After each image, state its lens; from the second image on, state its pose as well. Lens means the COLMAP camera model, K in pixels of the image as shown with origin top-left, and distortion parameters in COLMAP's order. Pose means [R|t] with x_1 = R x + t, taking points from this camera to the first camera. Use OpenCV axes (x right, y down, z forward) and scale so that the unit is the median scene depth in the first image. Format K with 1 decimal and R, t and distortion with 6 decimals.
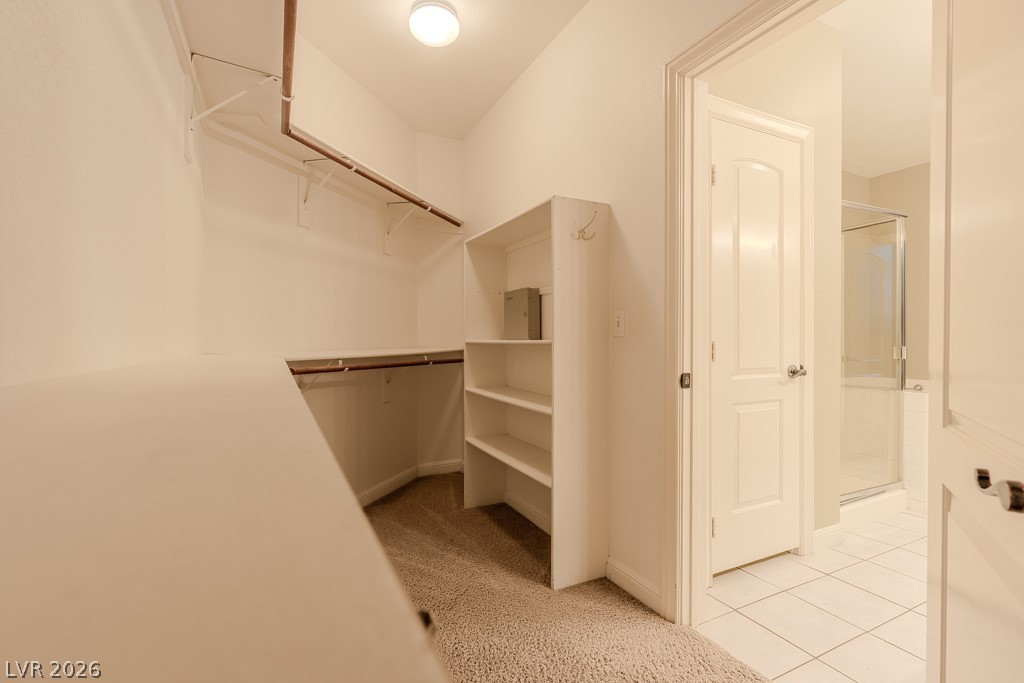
lens RADIAL K [[466.2, 0, 512.4], [0, 466.2, 339.2], [0, 0, 1]] dist [-0.004969, 0.001445]
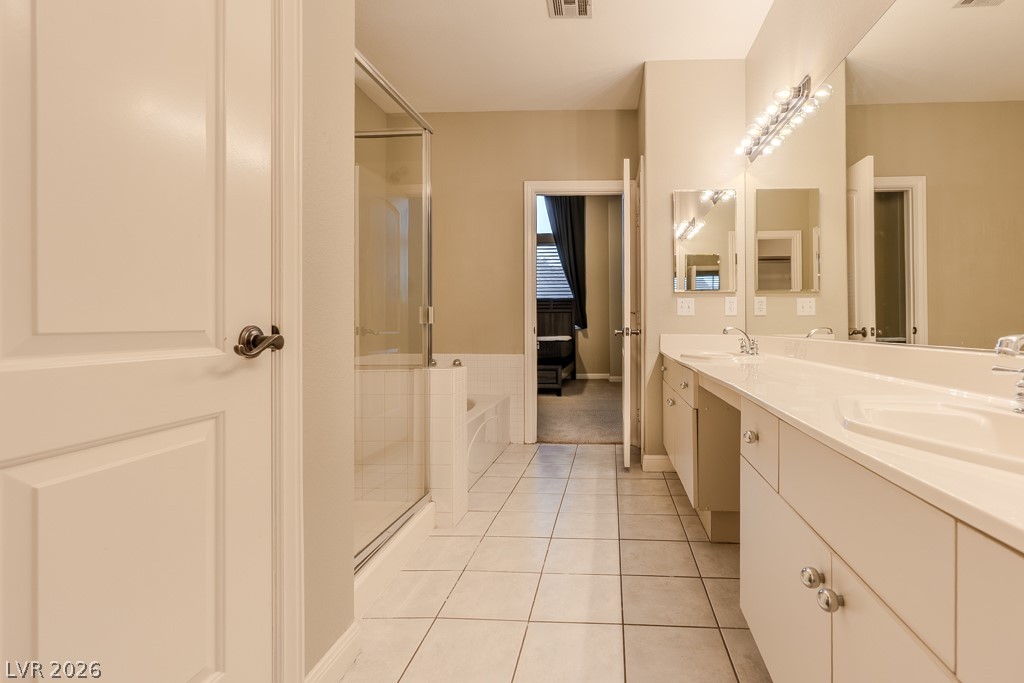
lens RADIAL K [[466.2, 0, 545.9], [0, 466.2, 325.2], [0, 0, 1]] dist [-0.004969, 0.001445]
pose [[0.535812, 0.001221, 0.844337, 0.318629], [0.000222, 0.999999, -0.001587, 0.045356], [-0.844338, 0.001038, 0.535811, 0.453046]]
